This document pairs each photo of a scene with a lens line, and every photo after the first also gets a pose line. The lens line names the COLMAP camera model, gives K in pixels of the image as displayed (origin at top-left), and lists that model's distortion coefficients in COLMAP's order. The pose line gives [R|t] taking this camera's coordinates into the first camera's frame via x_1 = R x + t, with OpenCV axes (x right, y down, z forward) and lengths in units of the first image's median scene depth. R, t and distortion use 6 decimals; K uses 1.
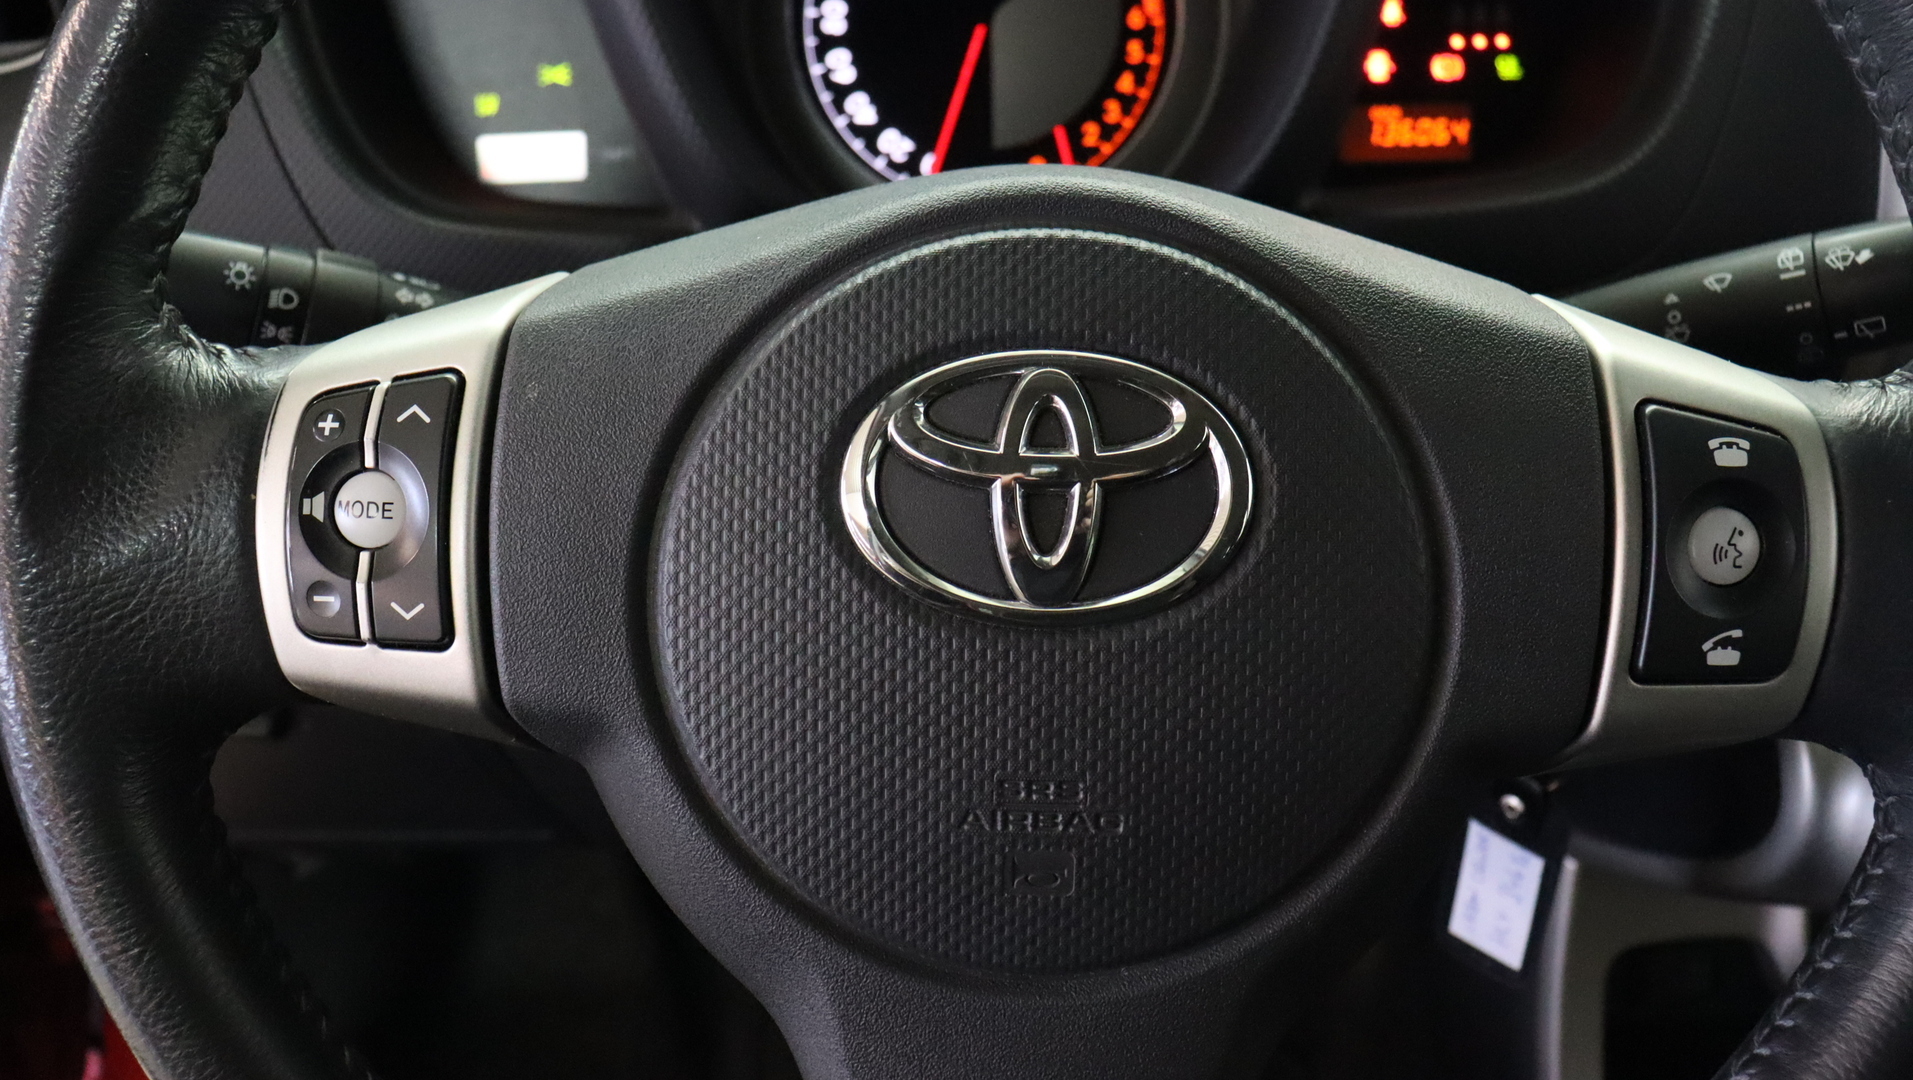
lens RADIAL K [[1830.5, 0, 1002.6], [0, 1830.5, 560.9], [0, 0, 1]] dist [-0.086942, 0.000000]
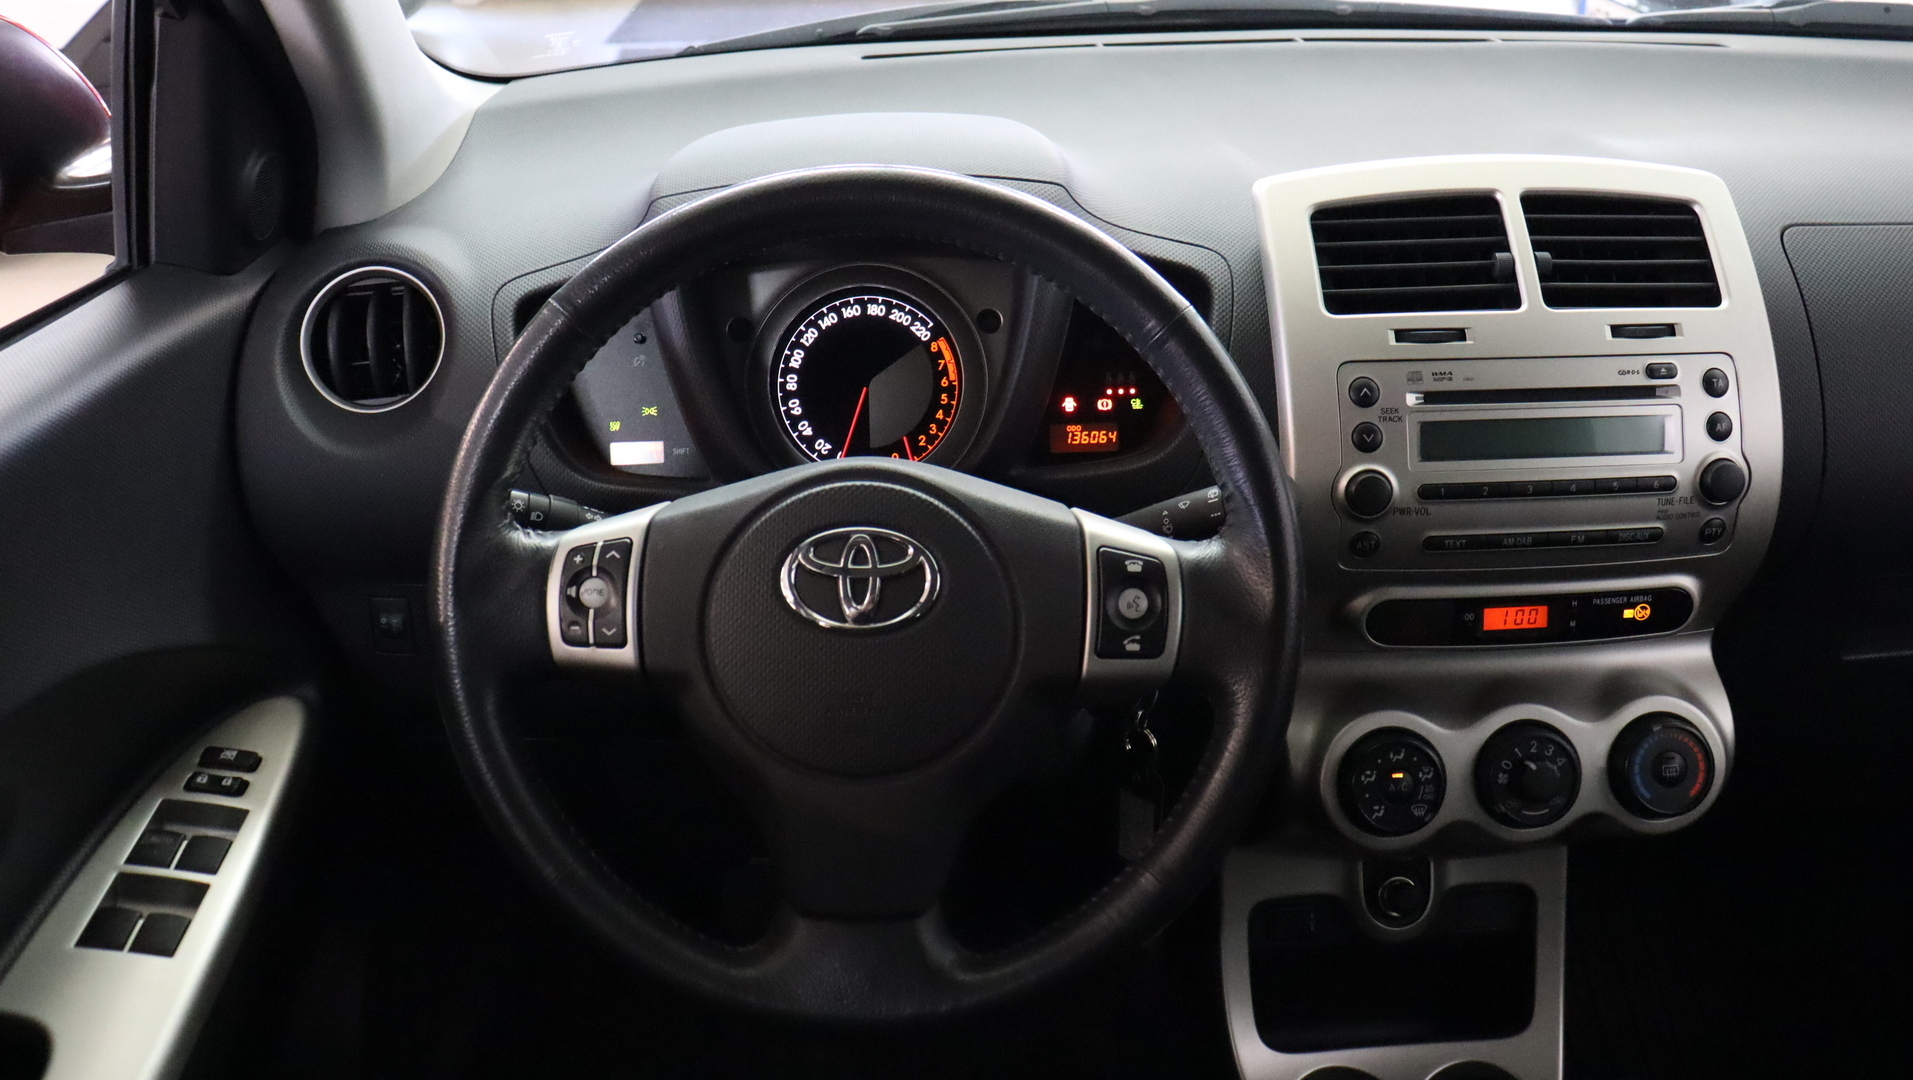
lens RADIAL K [[1616.8, 0, 985.6], [0, 1616.8, 527.9], [0, 0, 1]] dist [-0.161156, 0.160743]
pose [[0.999939, -0.005682, 0.009454, 0.171508], [0.007174, 0.986073, -0.166160, 0.254674], [-0.008379, 0.166218, 0.986053, -1.201726]]
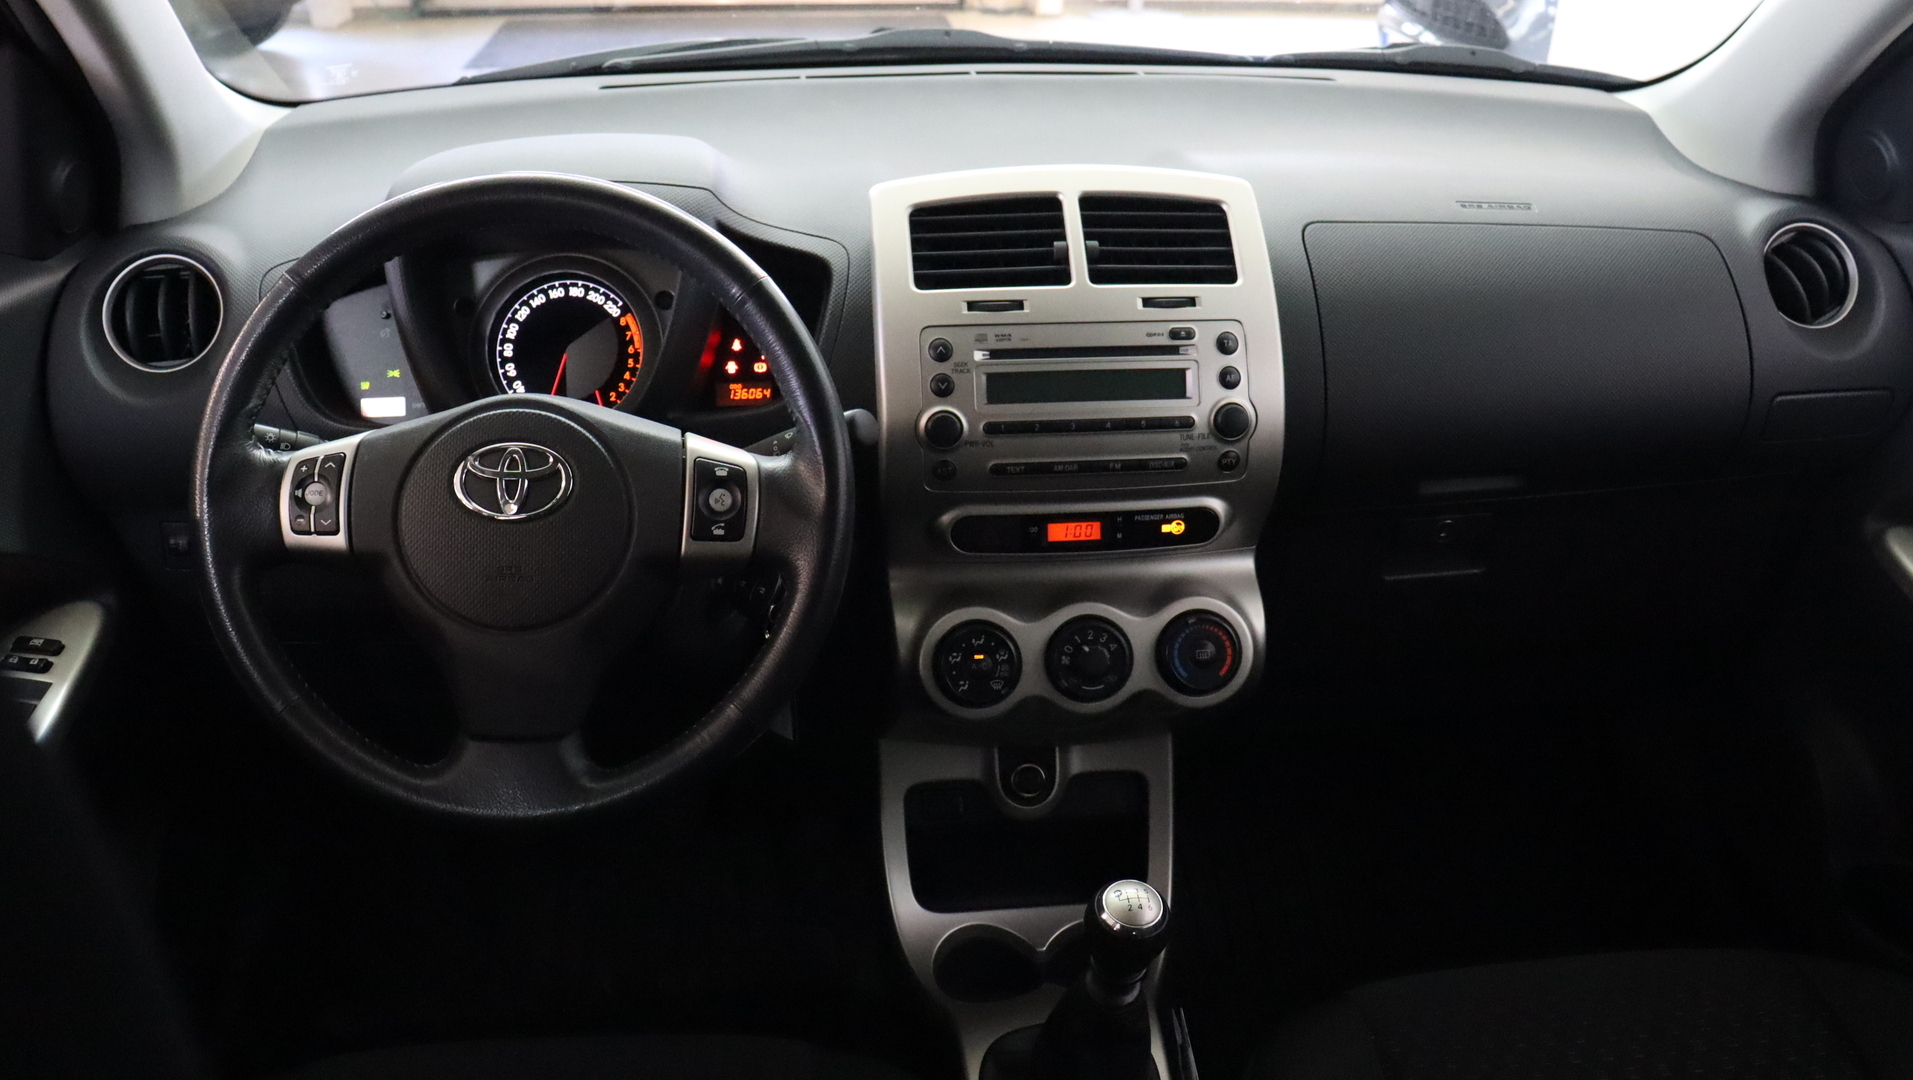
lens RADIAL K [[1616.8, 0, 961.1], [0, 1616.8, 534.1], [0, 0, 1]] dist [-0.161156, 0.160743]
pose [[0.997552, -0.008595, 0.069405, 0.623731], [0.020836, 0.983877, -0.177631, 0.579055], [-0.066760, 0.178642, 0.981647, -1.892082]]
